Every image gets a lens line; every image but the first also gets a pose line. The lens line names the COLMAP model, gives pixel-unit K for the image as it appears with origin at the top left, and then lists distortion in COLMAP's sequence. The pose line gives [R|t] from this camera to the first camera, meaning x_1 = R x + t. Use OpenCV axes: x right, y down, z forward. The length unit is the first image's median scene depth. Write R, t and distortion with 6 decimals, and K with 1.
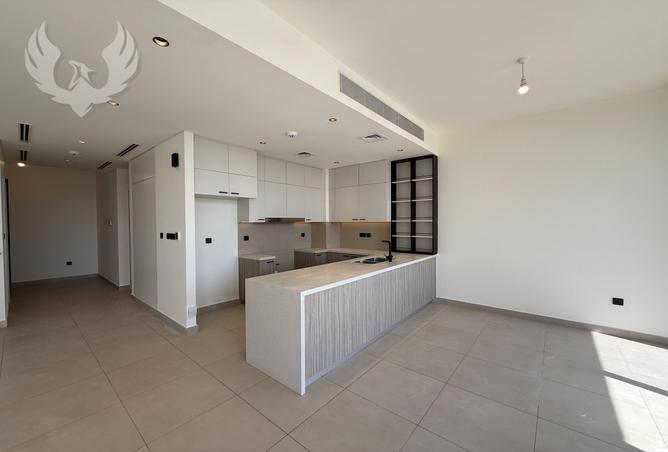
lens RADIAL K [[268.4, 0, 334.2], [0, 268.4, 225.9], [0, 0, 1]] dist [-0.001825, -0.000189]
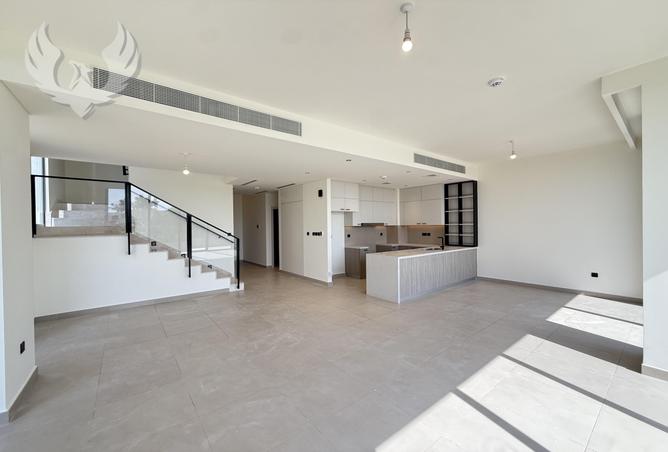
lens RADIAL K [[268.4, 0, 333.6], [0, 268.4, 225.5], [0, 0, 1]] dist [-0.001825, -0.000189]
pose [[0.978514, -0.005747, -0.206100, -0.088334], [0.003164, 0.999912, -0.012864, 0.003831], [0.206155, 0.011936, 0.978446, -0.617189]]
